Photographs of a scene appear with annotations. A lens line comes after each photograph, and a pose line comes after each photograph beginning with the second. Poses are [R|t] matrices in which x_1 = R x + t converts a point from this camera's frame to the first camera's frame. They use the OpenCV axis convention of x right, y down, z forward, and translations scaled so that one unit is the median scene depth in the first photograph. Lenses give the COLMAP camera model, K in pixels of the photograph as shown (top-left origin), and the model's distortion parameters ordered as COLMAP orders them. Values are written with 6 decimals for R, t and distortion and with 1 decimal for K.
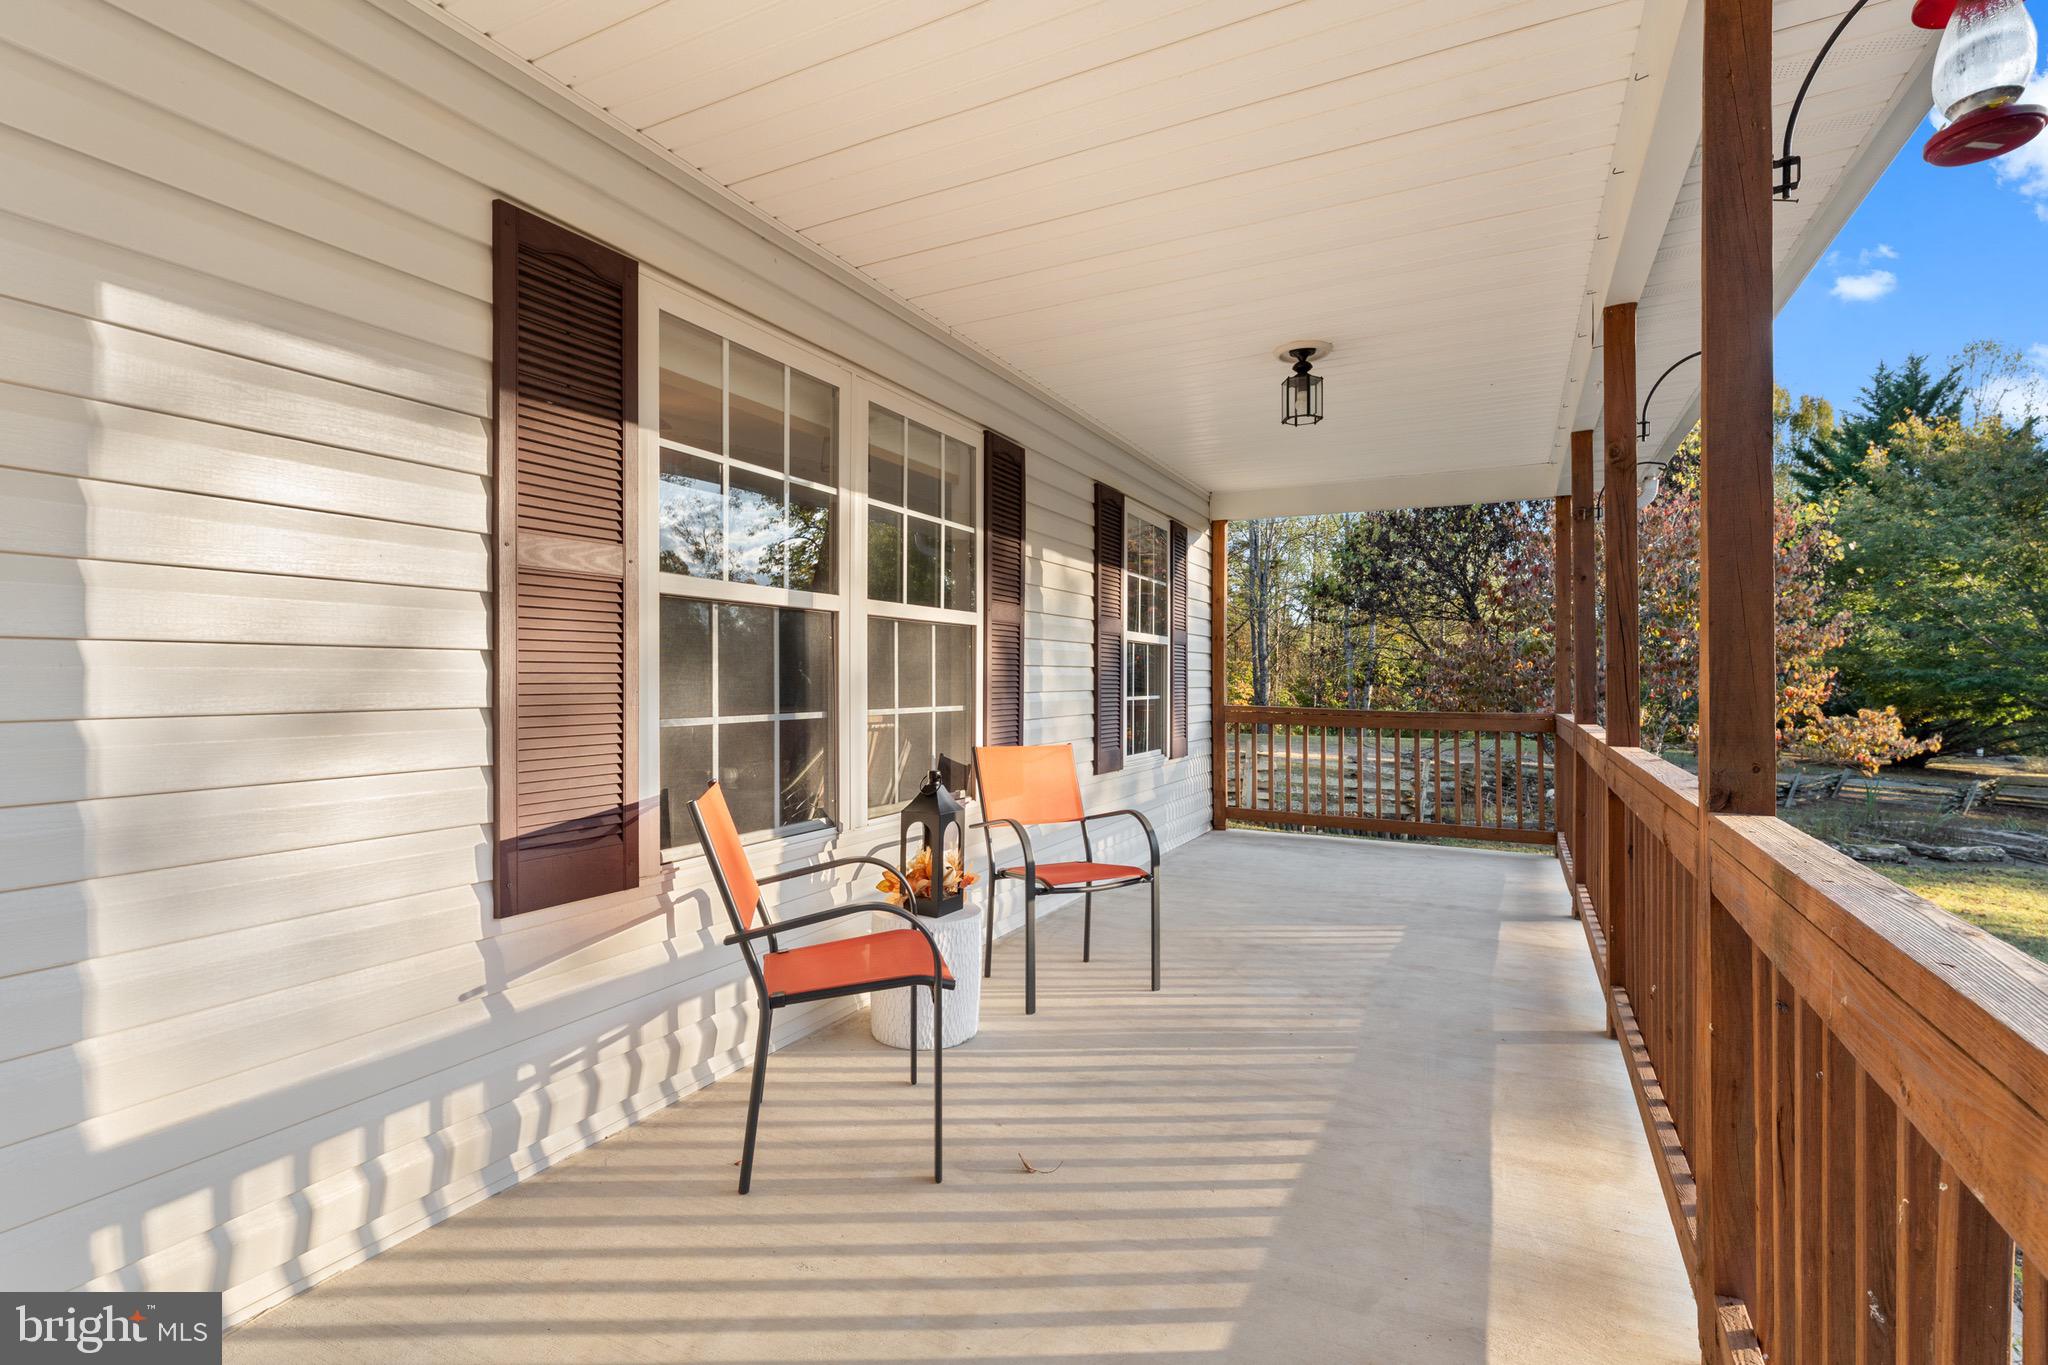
lens RADIAL K [[945.0, 0, 1024.0], [0, 945.0, 682.5], [0, 0, 1]] dist [-0.001074, 0.000638]
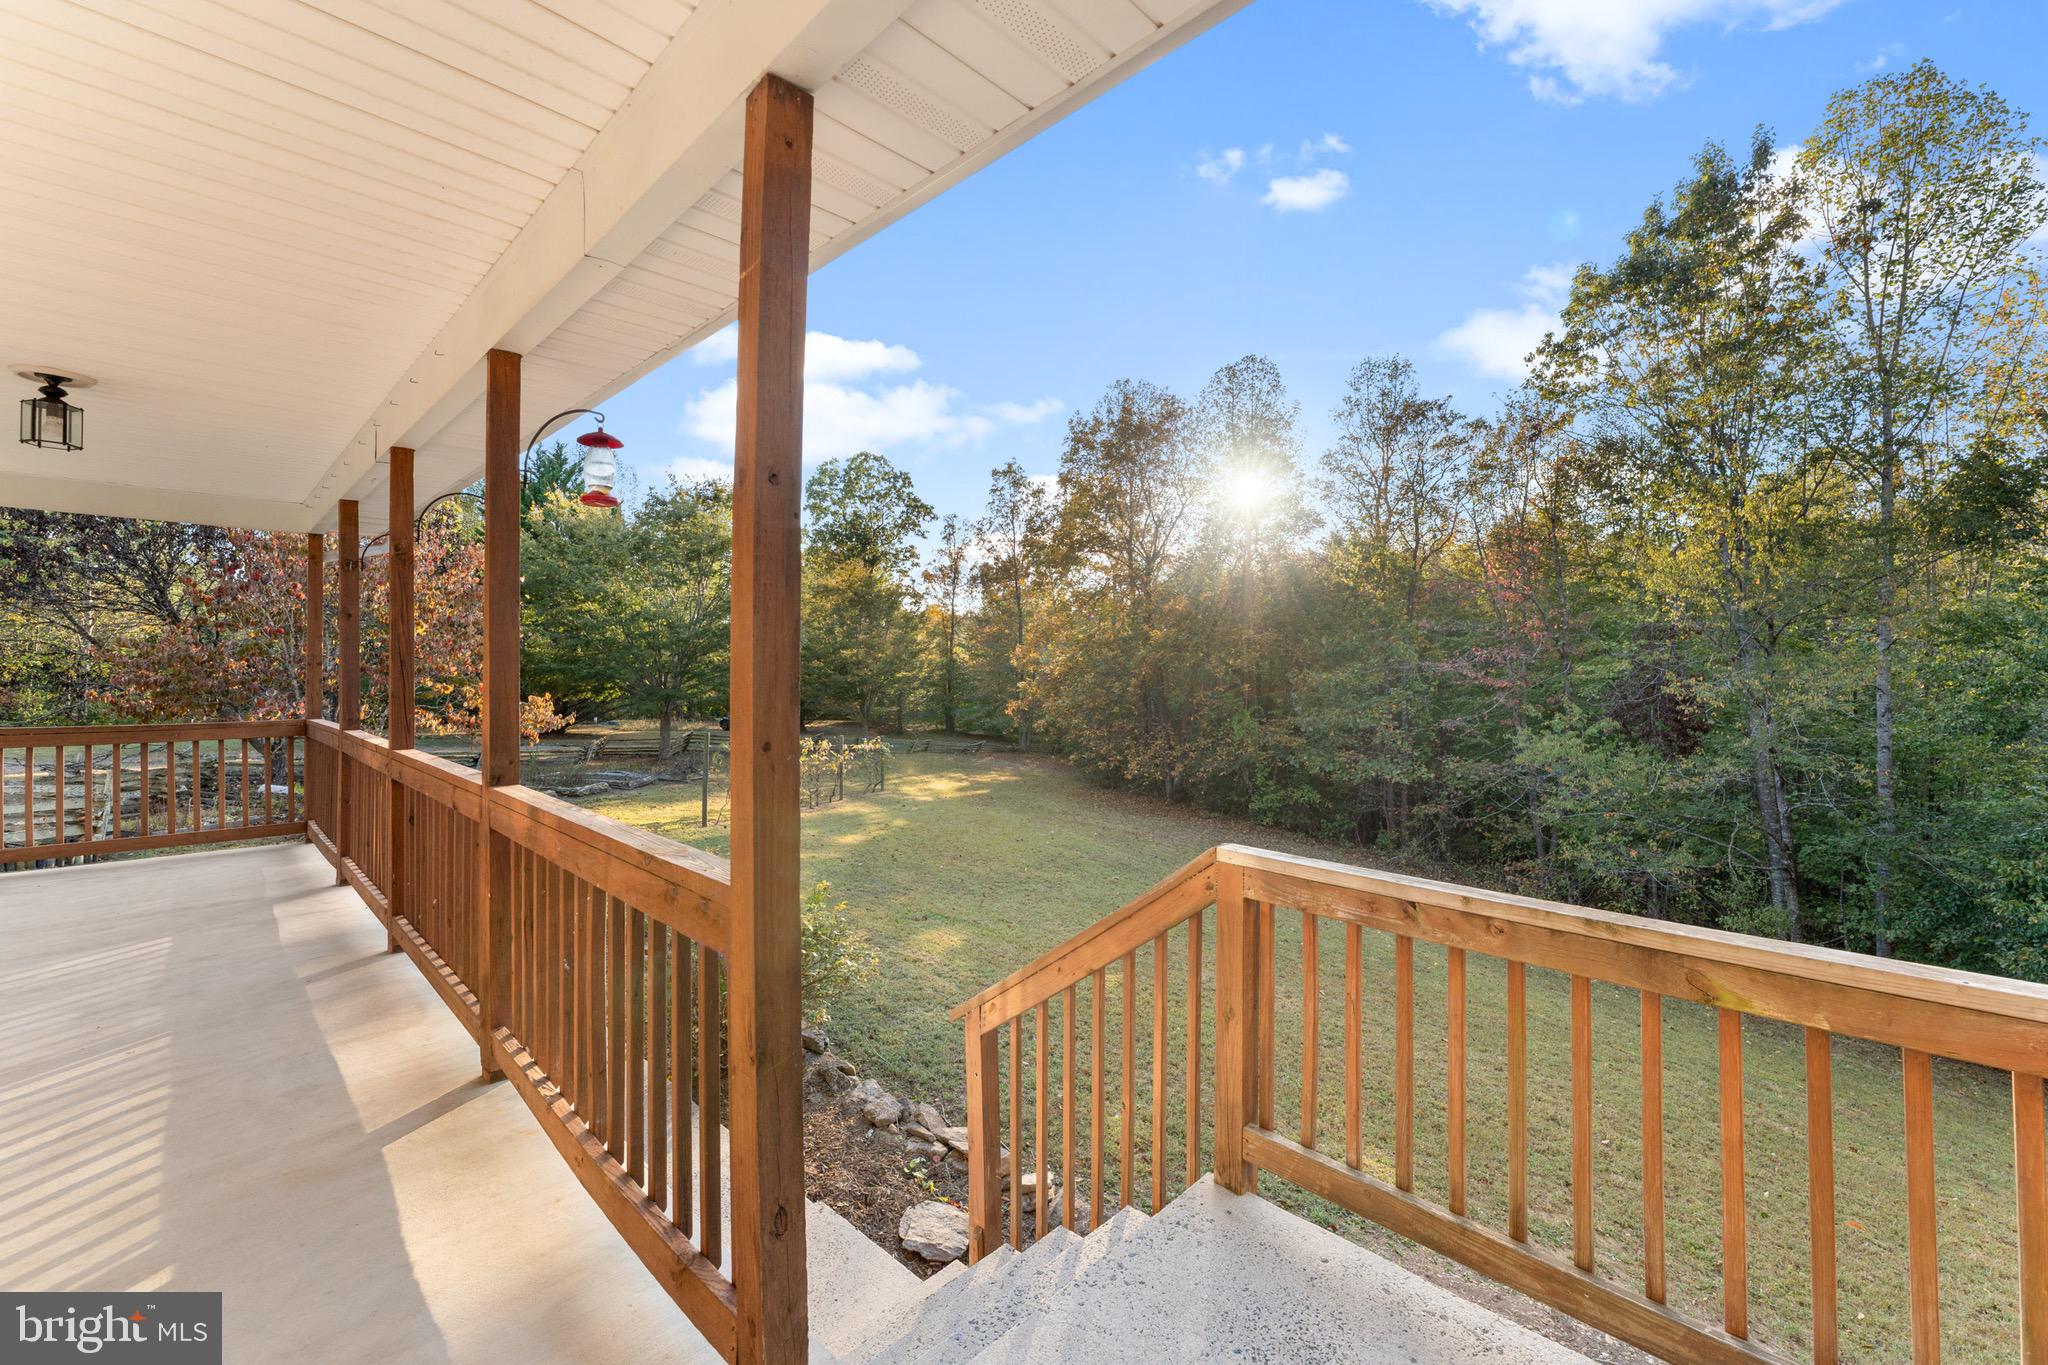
lens RADIAL K [[829.0, 0, 1022.5], [0, 829.0, 655.8], [0, 0, 1]] dist [0.002216, 0.000232]
pose [[0.298715, 0.011487, 0.954273, -0.281611], [0.004569, 0.999899, -0.013467, -0.051144], [-0.954331, 0.008383, 0.298632, -0.274844]]
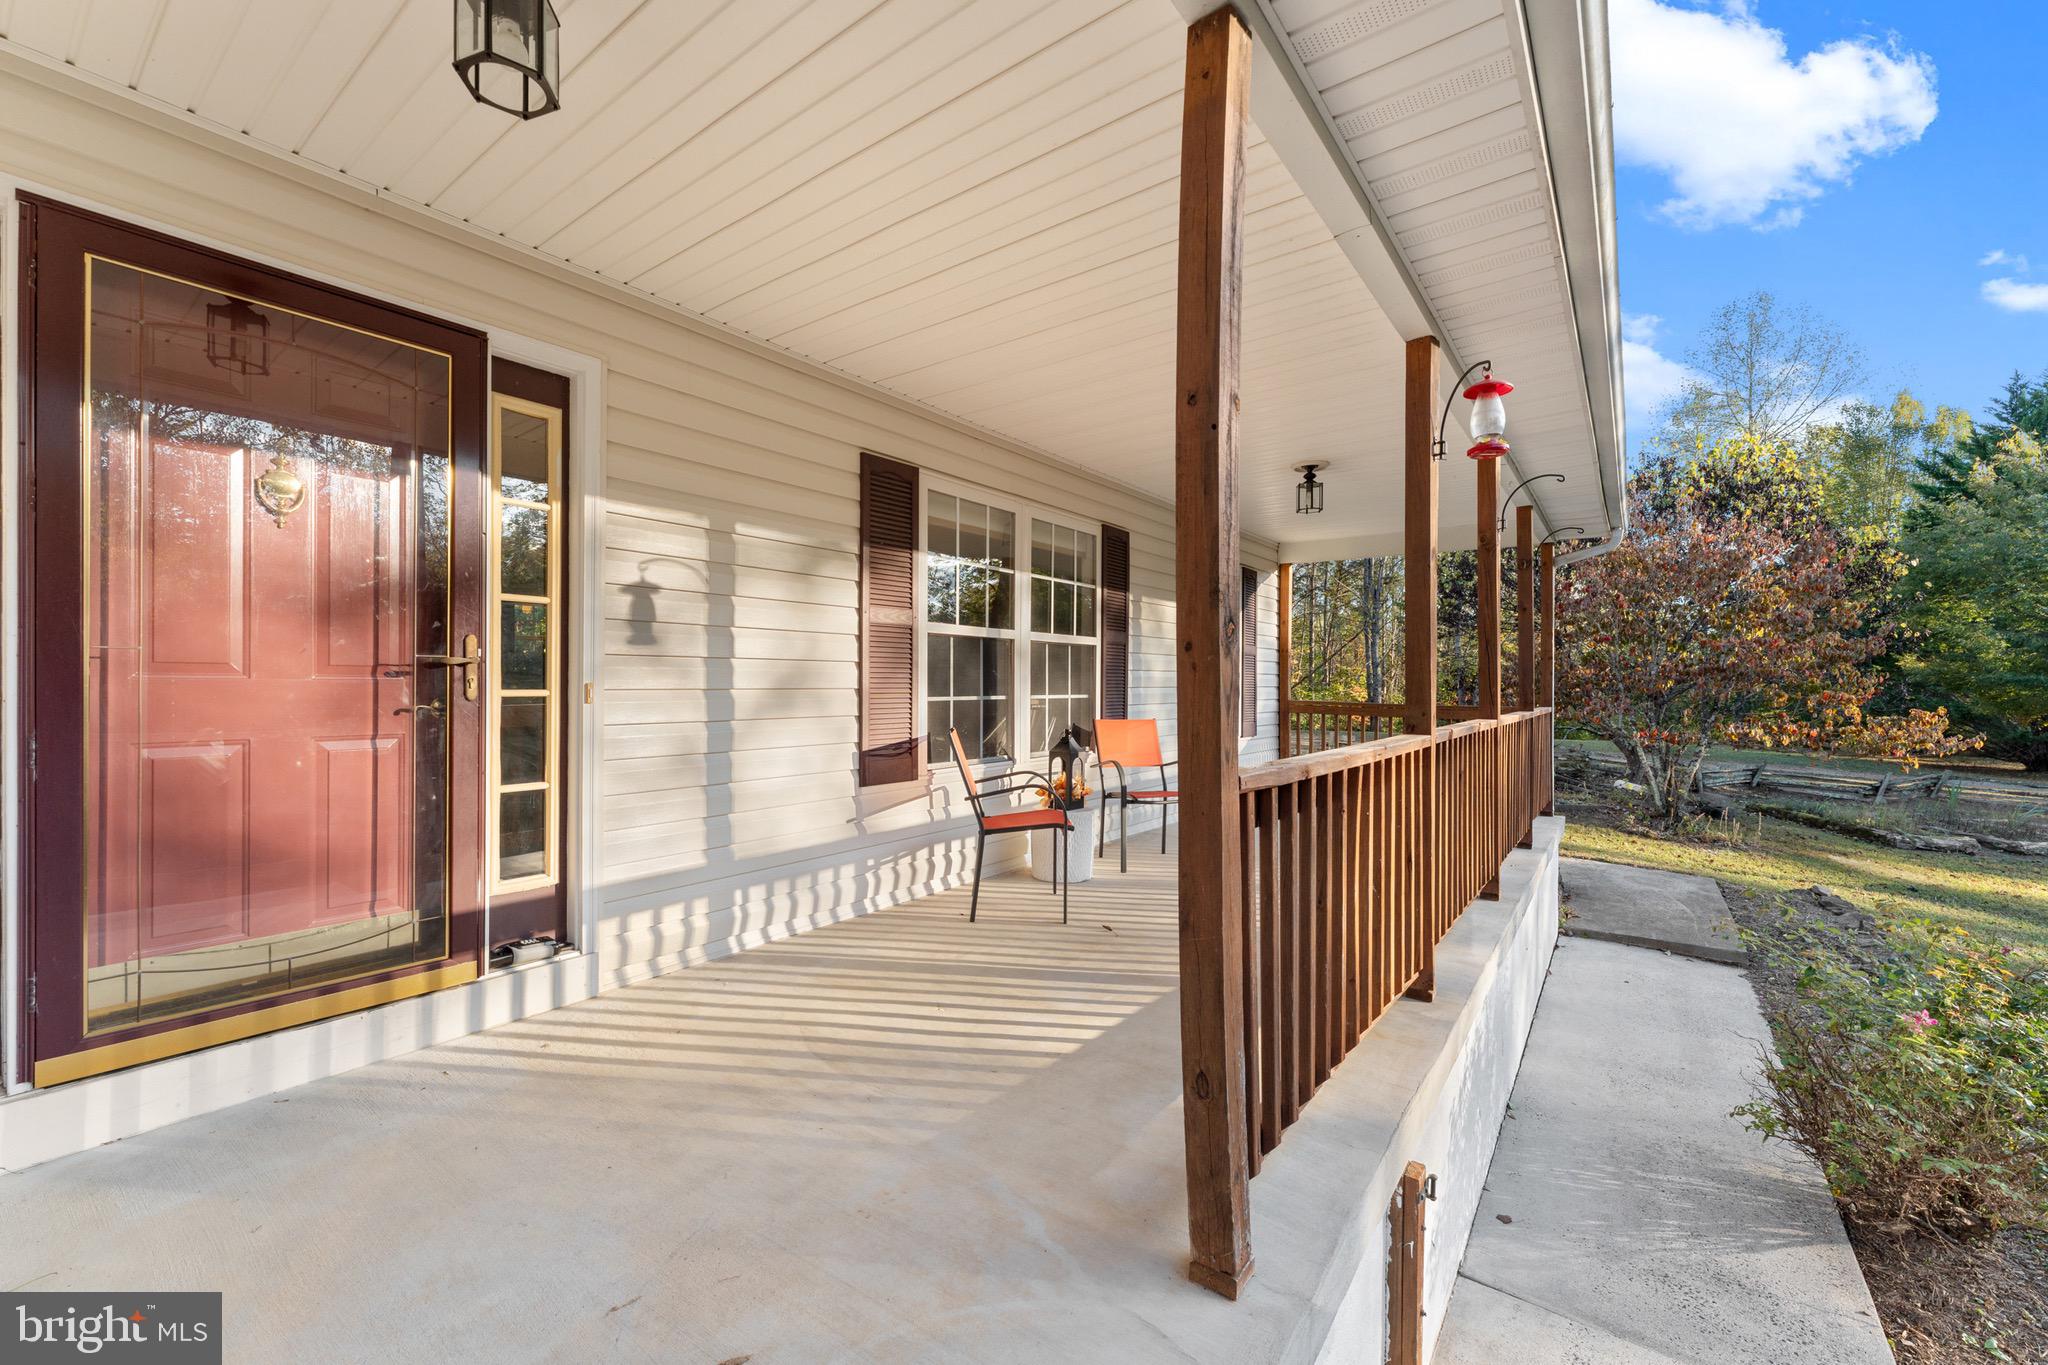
lens RADIAL K [[829.2, 0, 1024.0], [0, 829.2, 682.5], [0, 0, 1]] dist [0.003575, 0.000501]
pose [[0.986054, 0.002884, -0.166402, 0.075677], [-0.003753, 0.999981, -0.004913, 0.012797], [0.166385, 0.005469, 0.986046, -0.499840]]
